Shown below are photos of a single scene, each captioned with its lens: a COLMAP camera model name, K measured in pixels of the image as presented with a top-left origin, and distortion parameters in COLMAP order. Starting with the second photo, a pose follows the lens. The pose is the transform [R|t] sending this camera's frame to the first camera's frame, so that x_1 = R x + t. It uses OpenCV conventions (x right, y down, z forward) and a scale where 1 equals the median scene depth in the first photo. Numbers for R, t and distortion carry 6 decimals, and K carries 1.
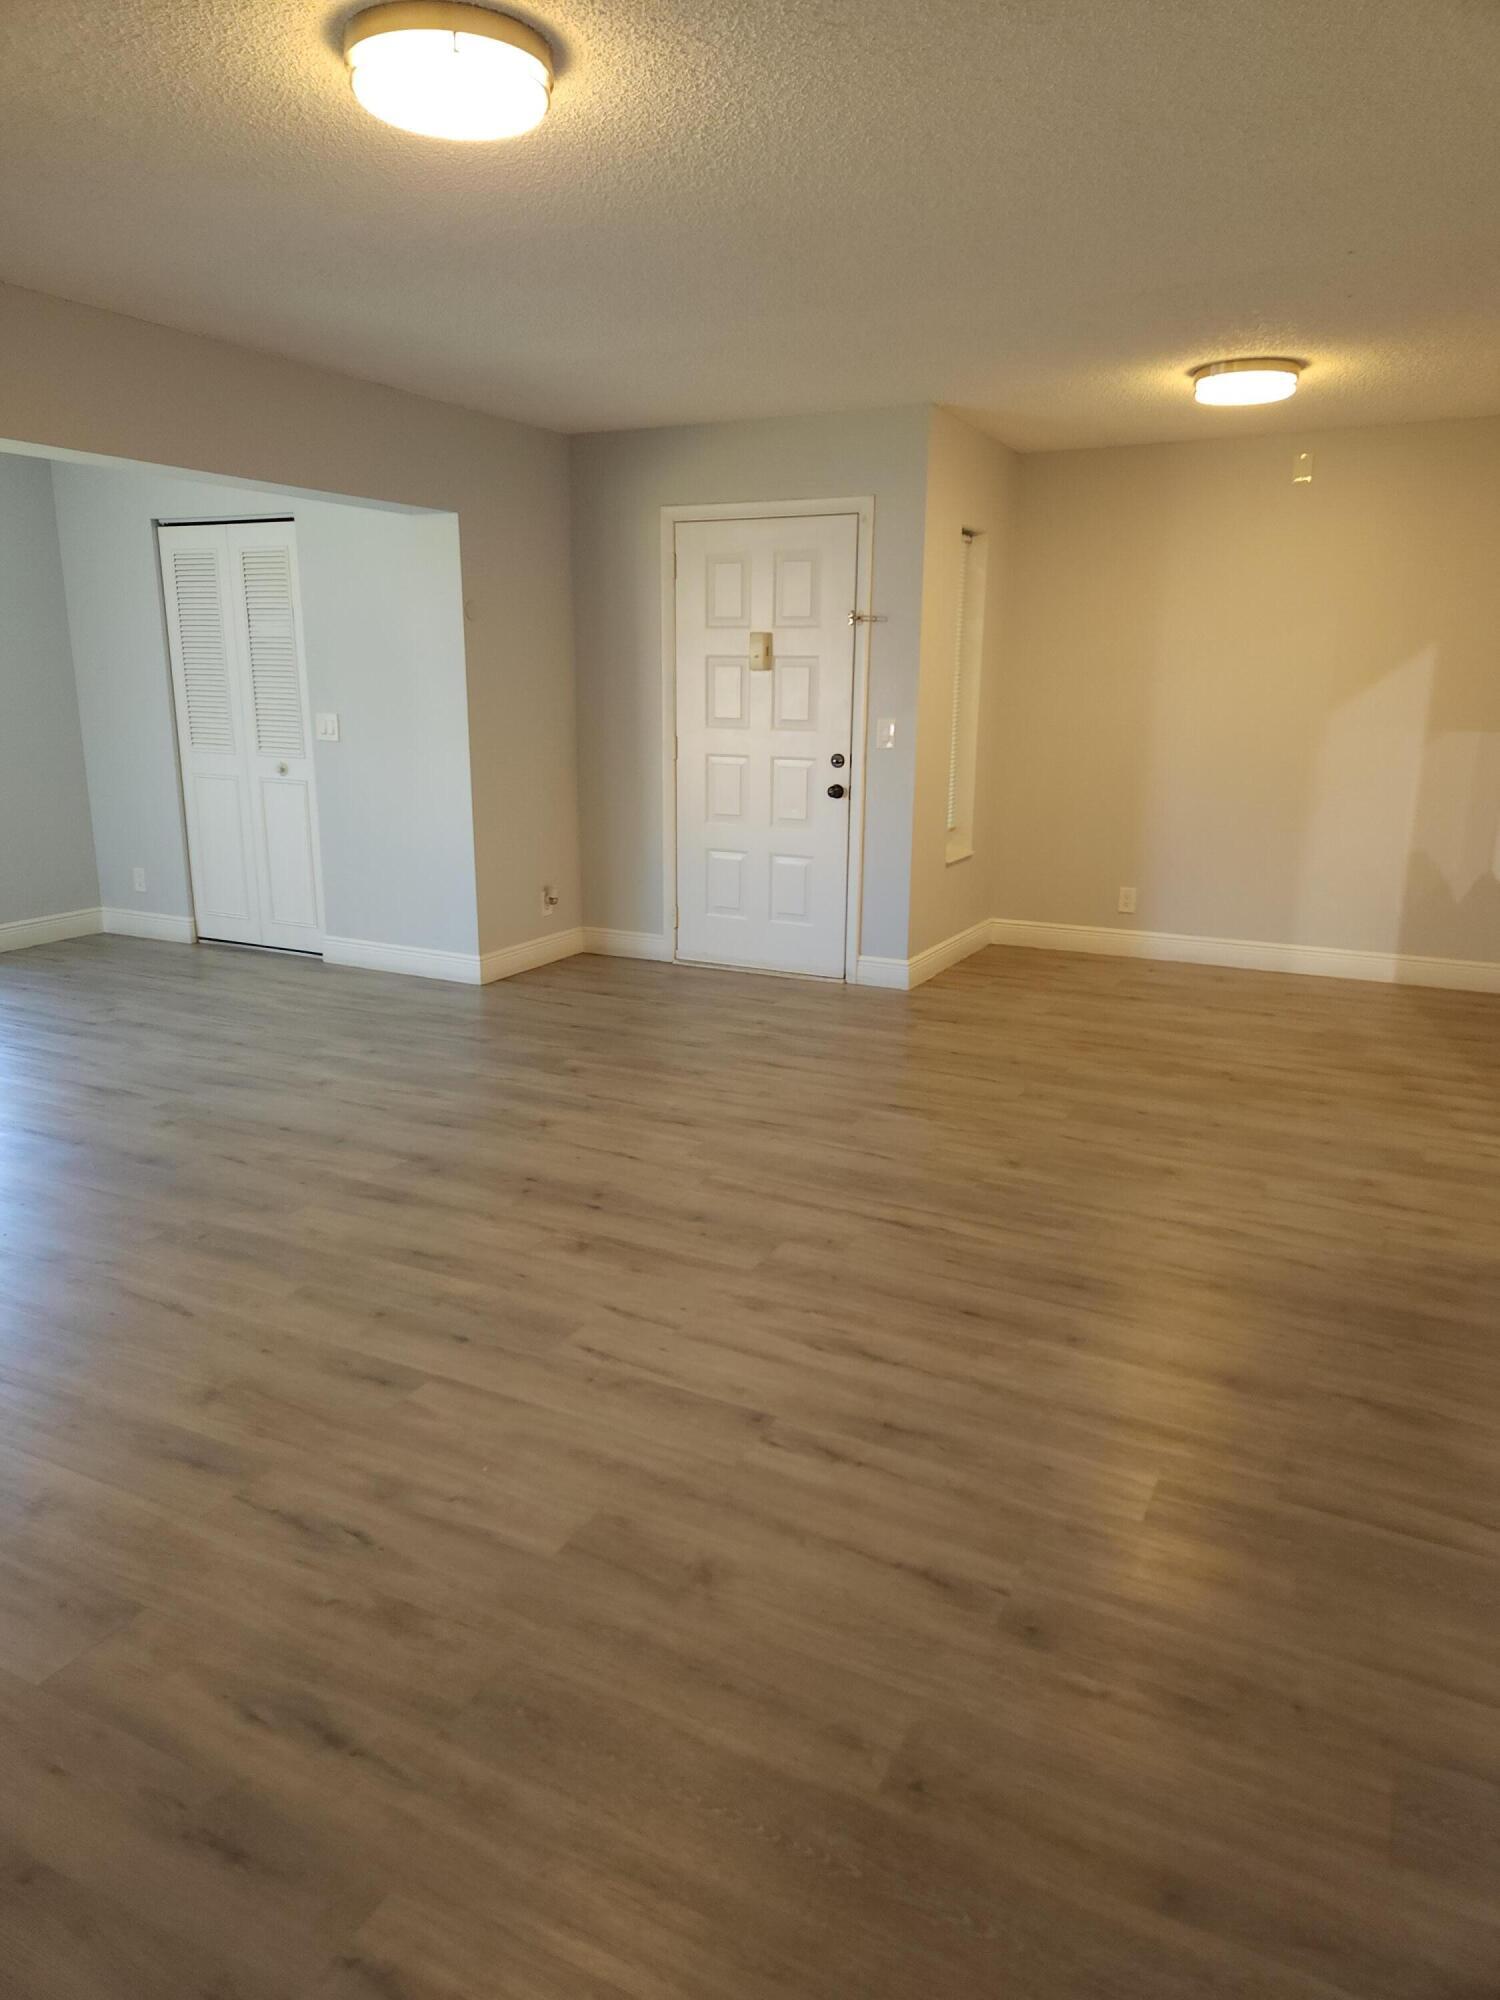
lens RADIAL K [[1328.1, 0, 762.2], [0, 1328.1, 984.4], [0, 0, 1]] dist [0.097548, -0.078594]
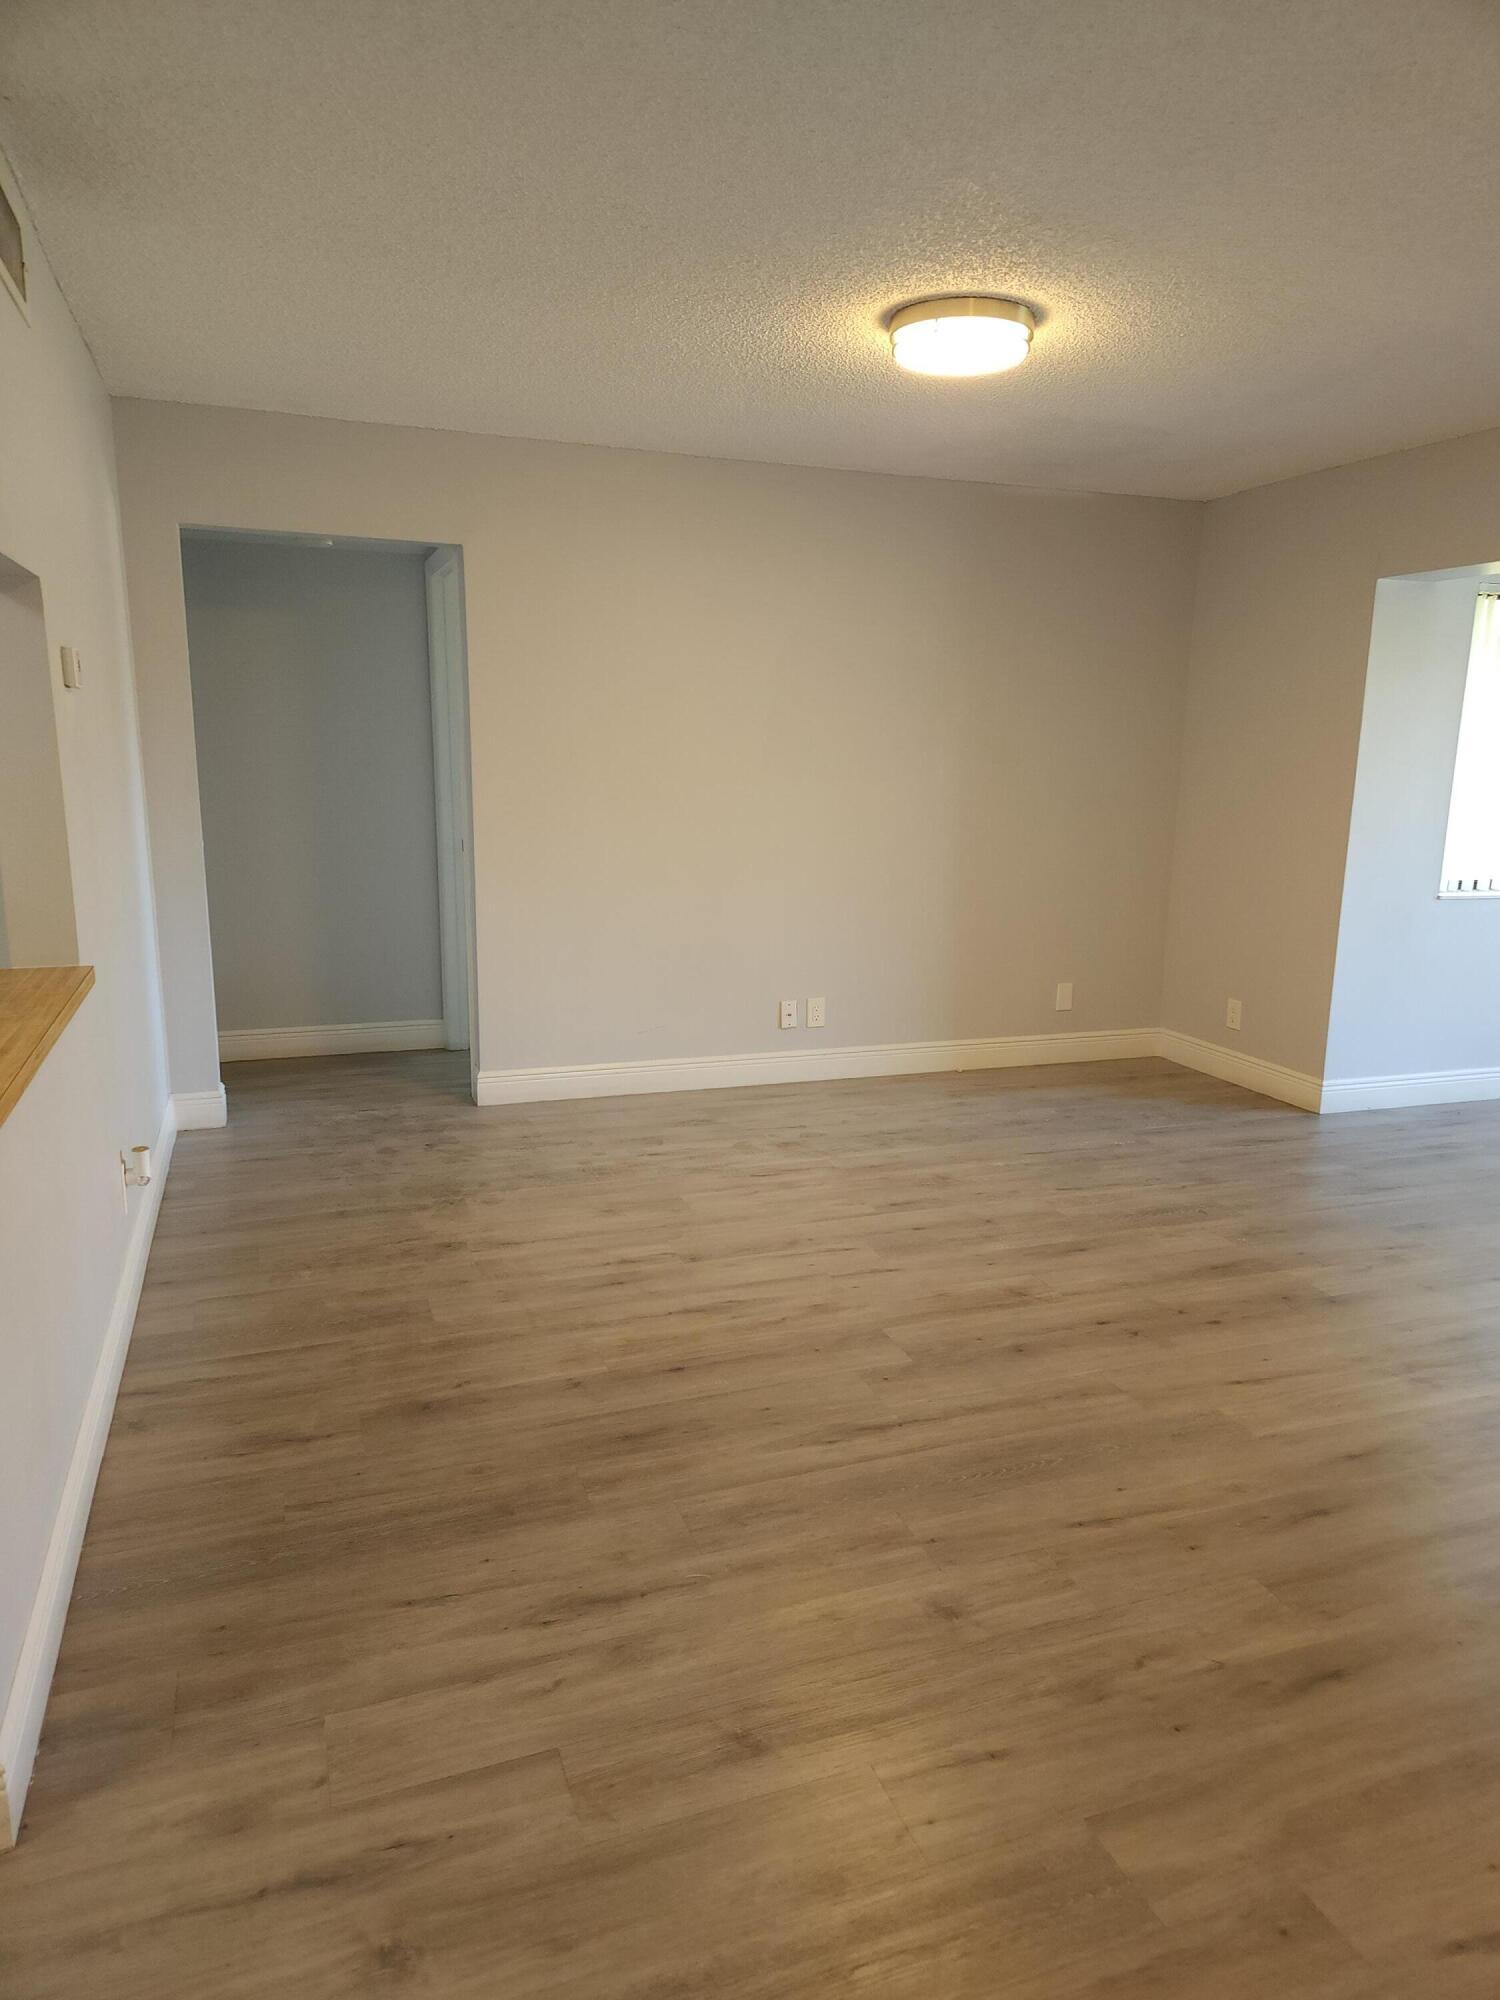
lens RADIAL K [[1328.1, 0, 762.2], [0, 1328.1, 984.4], [0, 0, 1]] dist [0.097548, -0.078594]
pose [[-0.680761, 0.112490, -0.723816, 0.655818], [-0.191404, 0.926490, 0.324007, -0.295314], [0.707056, 0.359112, -0.609188, 1.256305]]
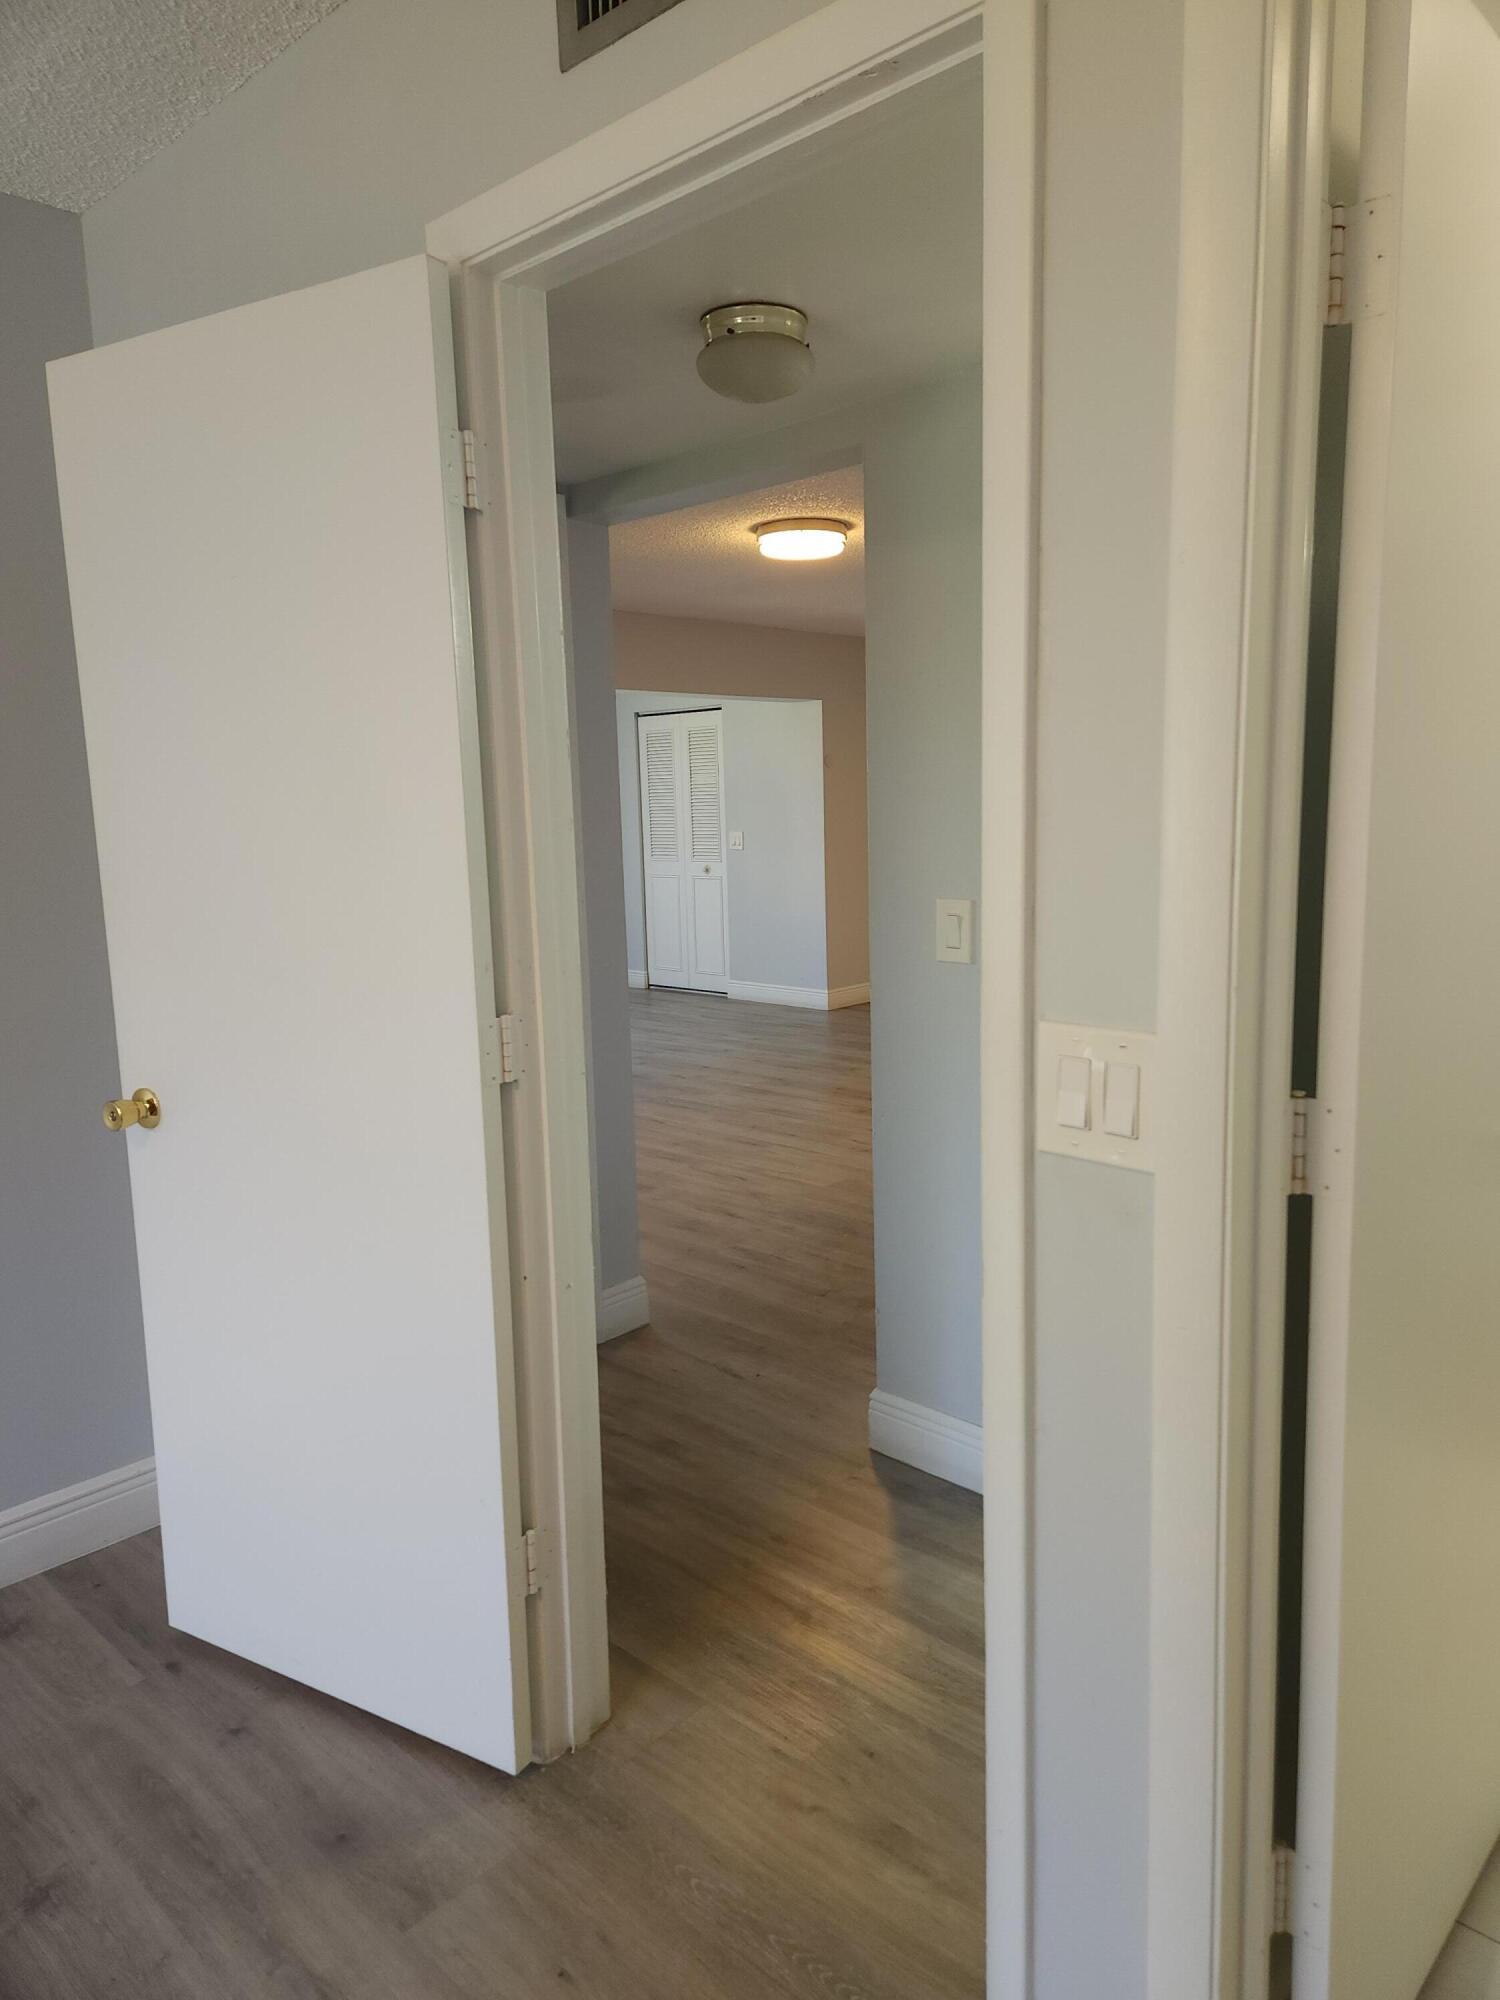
lens RADIAL K [[1341.4, 0, 750.0], [0, 1341.4, 1000.0], [0, 0, 1]] dist [0.086113, -0.065413]
pose [[0.956307, 0.007314, -0.292272, 0.221856], [-0.030884, 0.996621, -0.076111, 0.168402], [0.290728, 0.081812, 0.953302, -0.694394]]
